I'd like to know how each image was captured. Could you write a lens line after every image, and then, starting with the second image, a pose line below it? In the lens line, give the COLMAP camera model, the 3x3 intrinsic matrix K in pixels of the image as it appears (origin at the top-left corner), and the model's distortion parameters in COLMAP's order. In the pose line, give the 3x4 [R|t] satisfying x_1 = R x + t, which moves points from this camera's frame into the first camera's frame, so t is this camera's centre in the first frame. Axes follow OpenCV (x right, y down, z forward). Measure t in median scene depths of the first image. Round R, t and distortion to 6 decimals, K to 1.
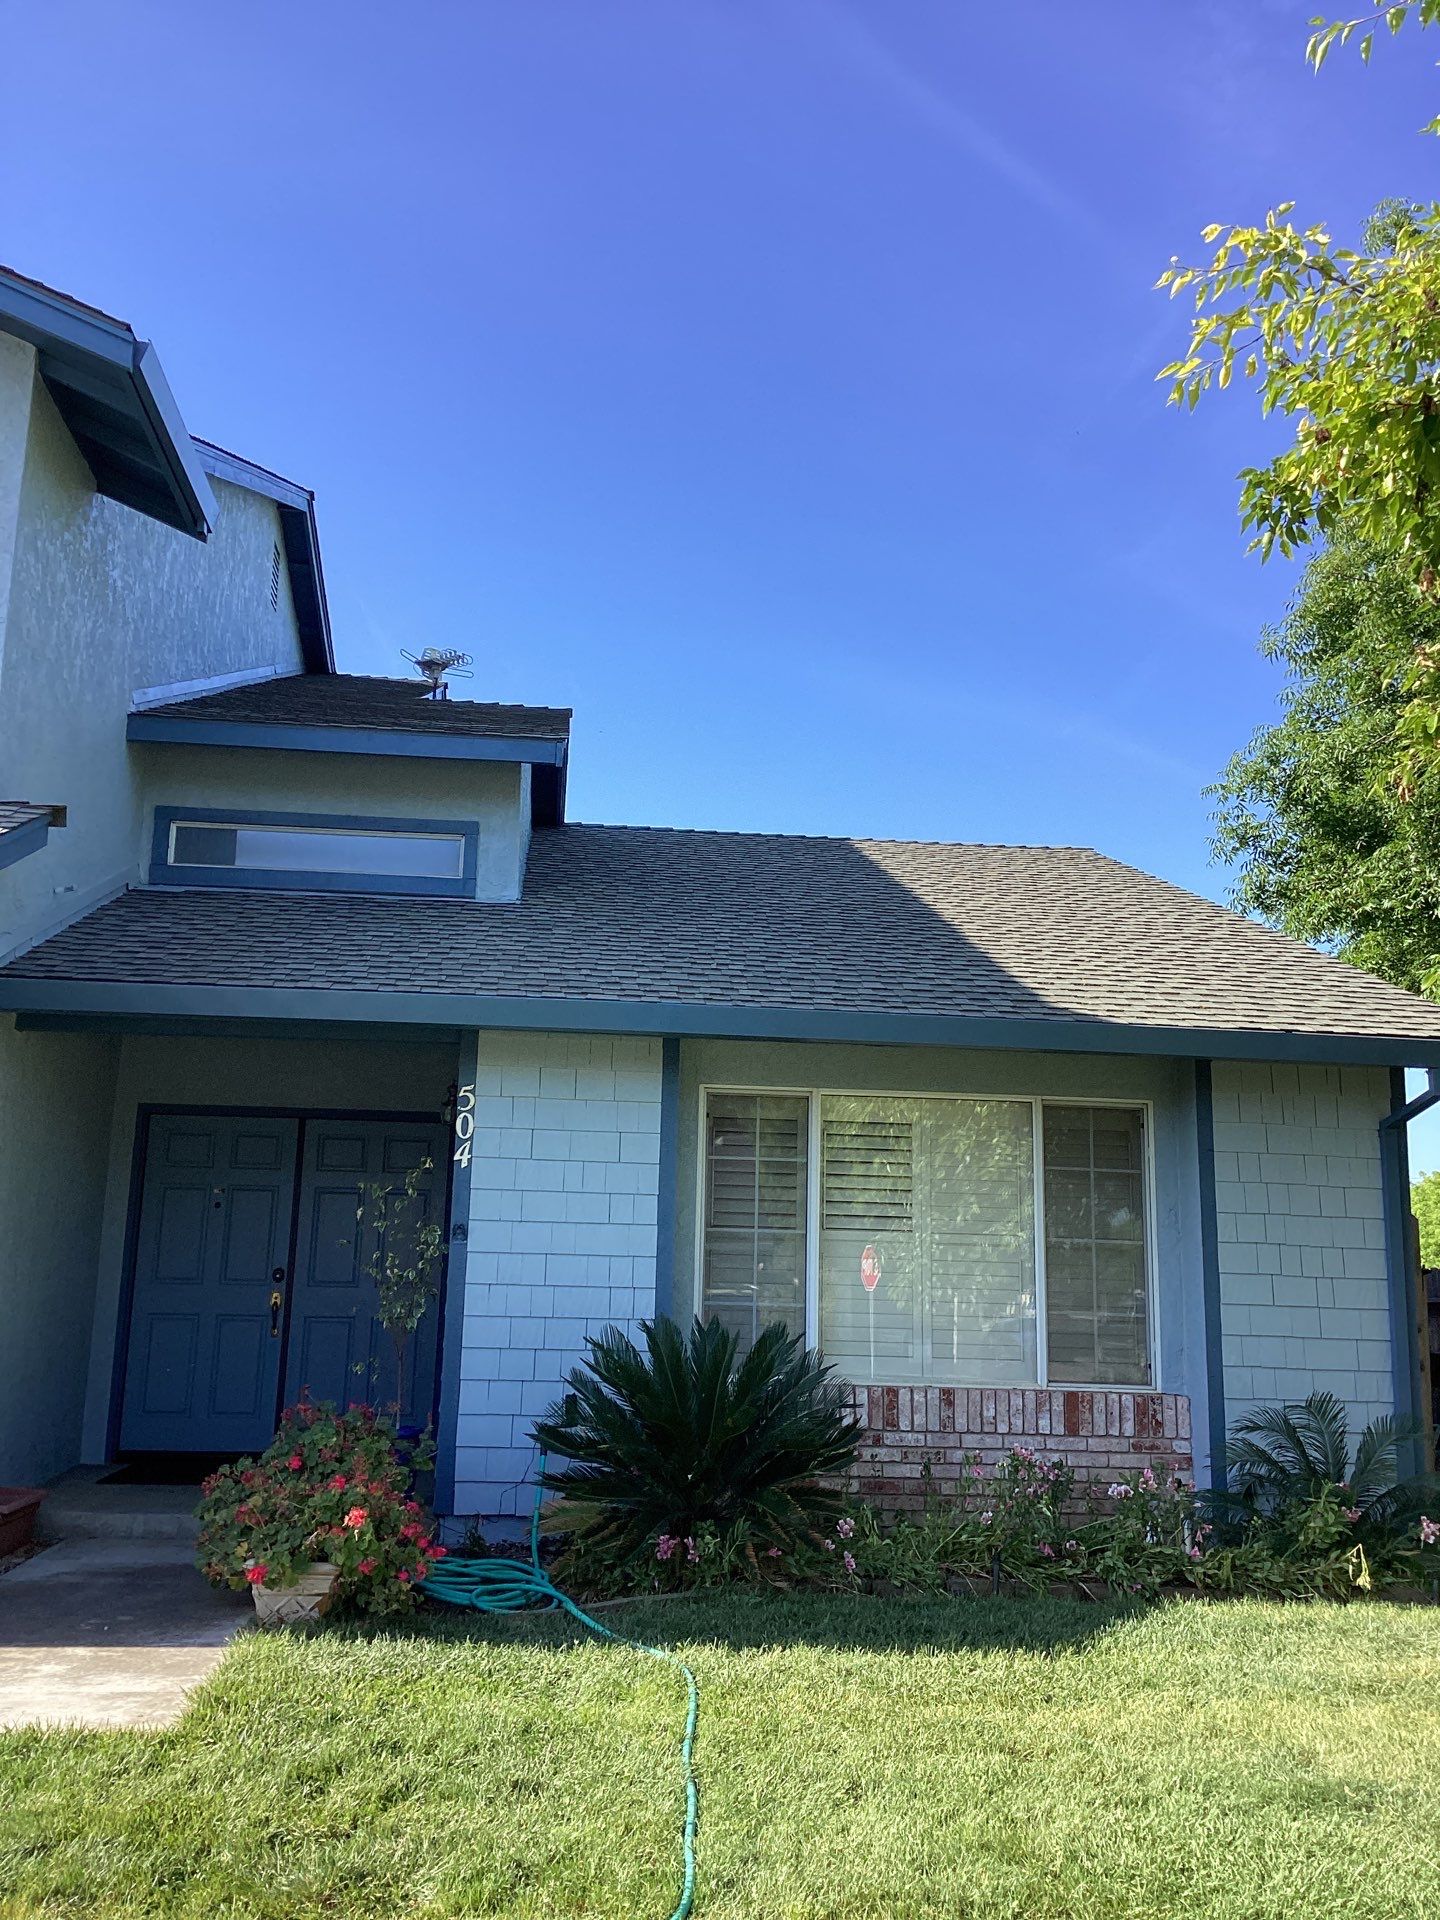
lens RADIAL K [[1724.3, 0, 758.8], [0, 1724.3, 960.7], [0, 0, 1]] dist [0.075805, -0.138782]
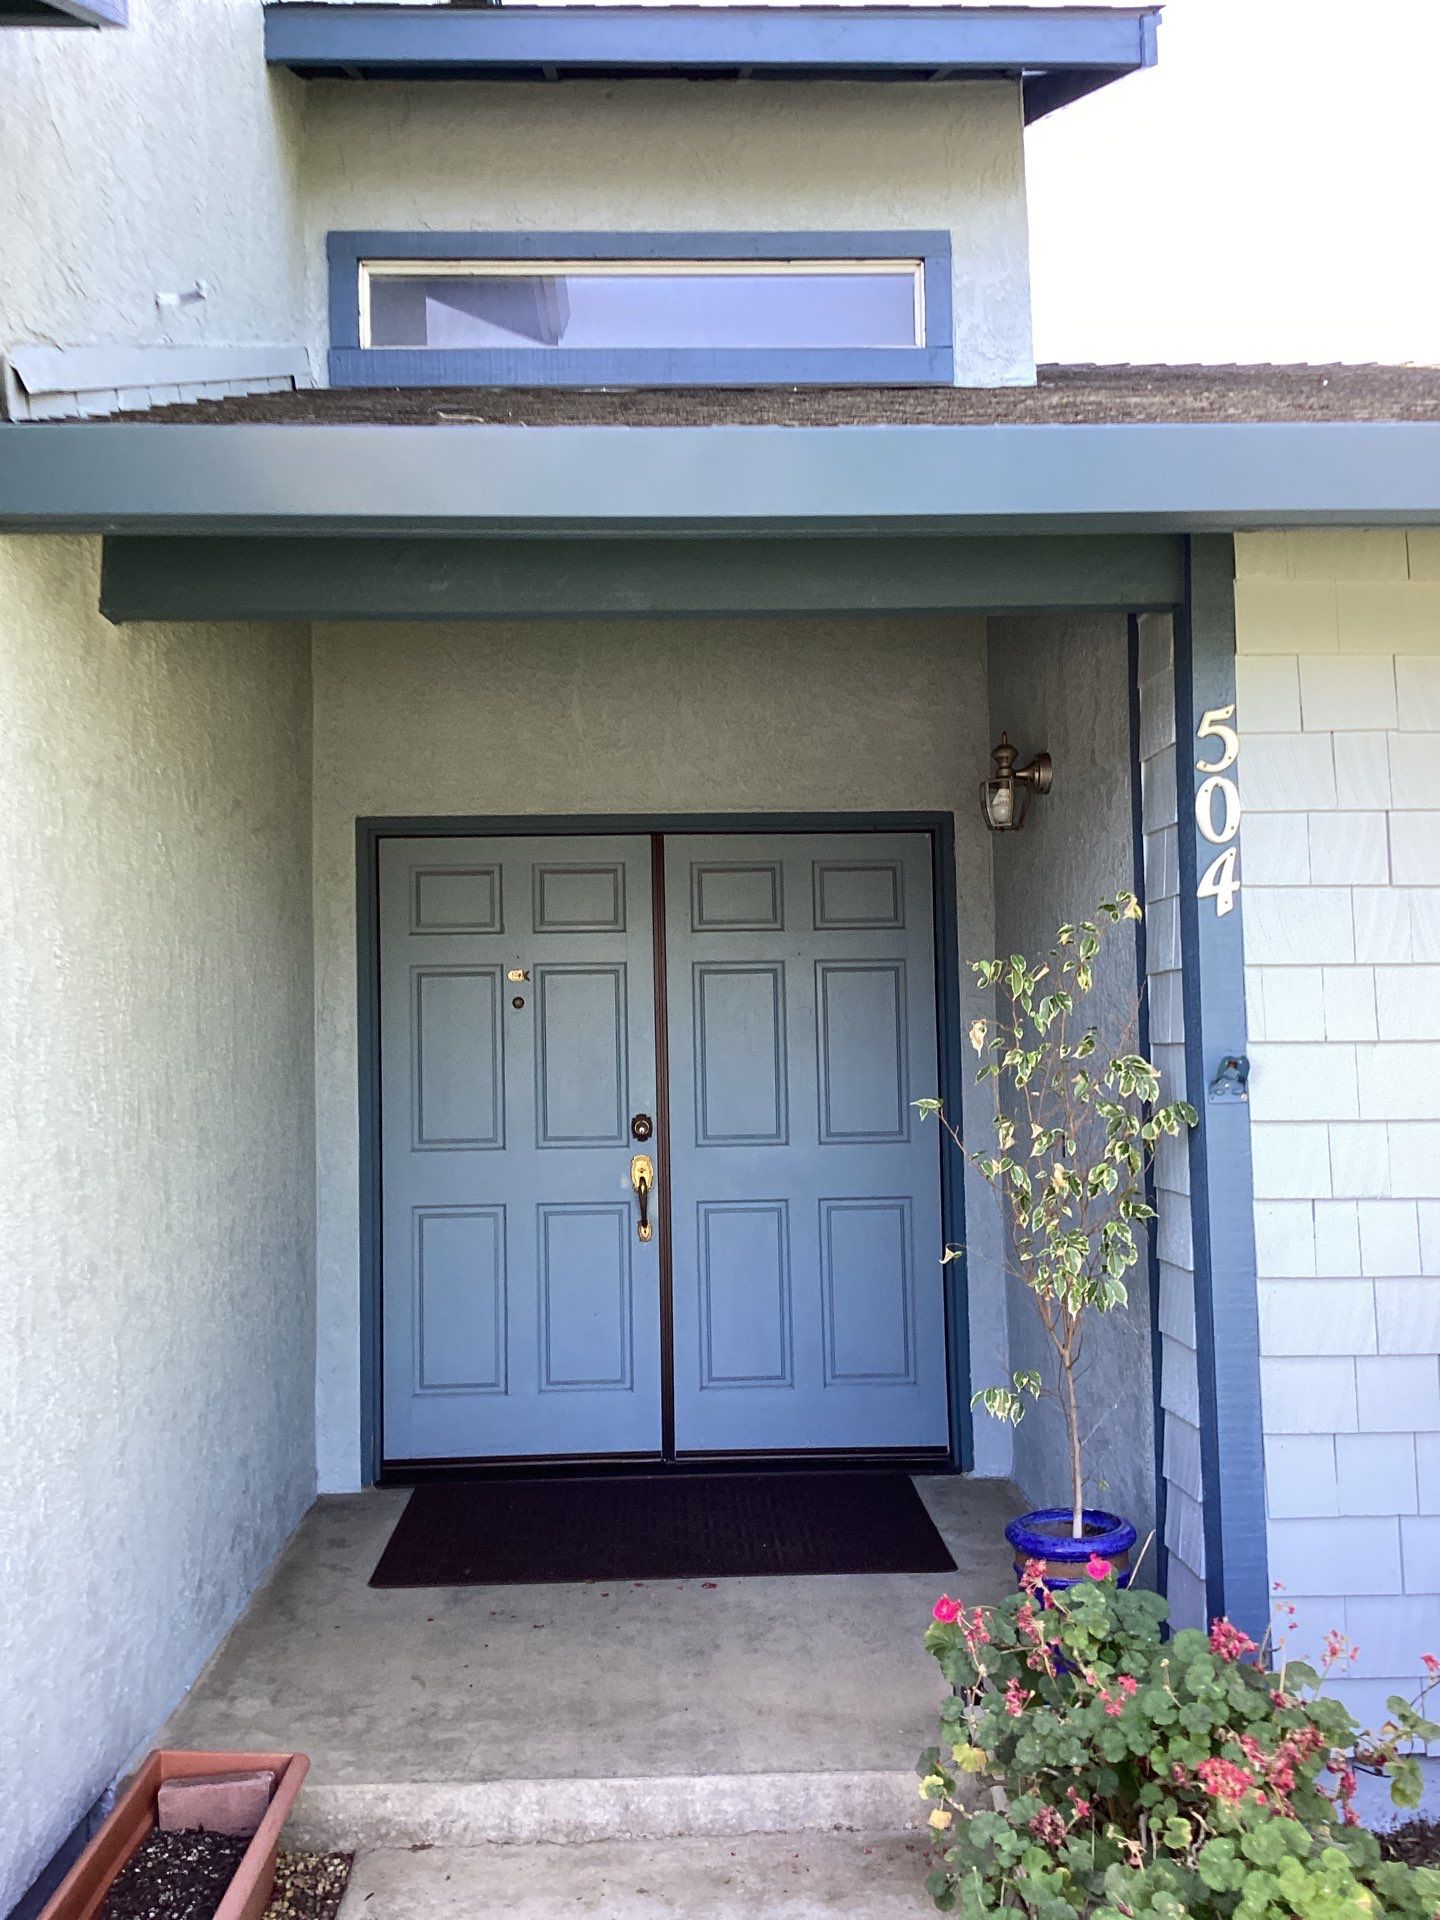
lens RADIAL K [[1728.8, 0, 725.6], [0, 1728.8, 990.3], [0, 0, 1]] dist [0.118804, -0.250515]
pose [[0.996294, -0.038150, -0.077090, -0.208449], [0.050477, 0.985018, 0.164897, 0.053024], [0.069644, -0.168177, 0.983294, 0.485638]]
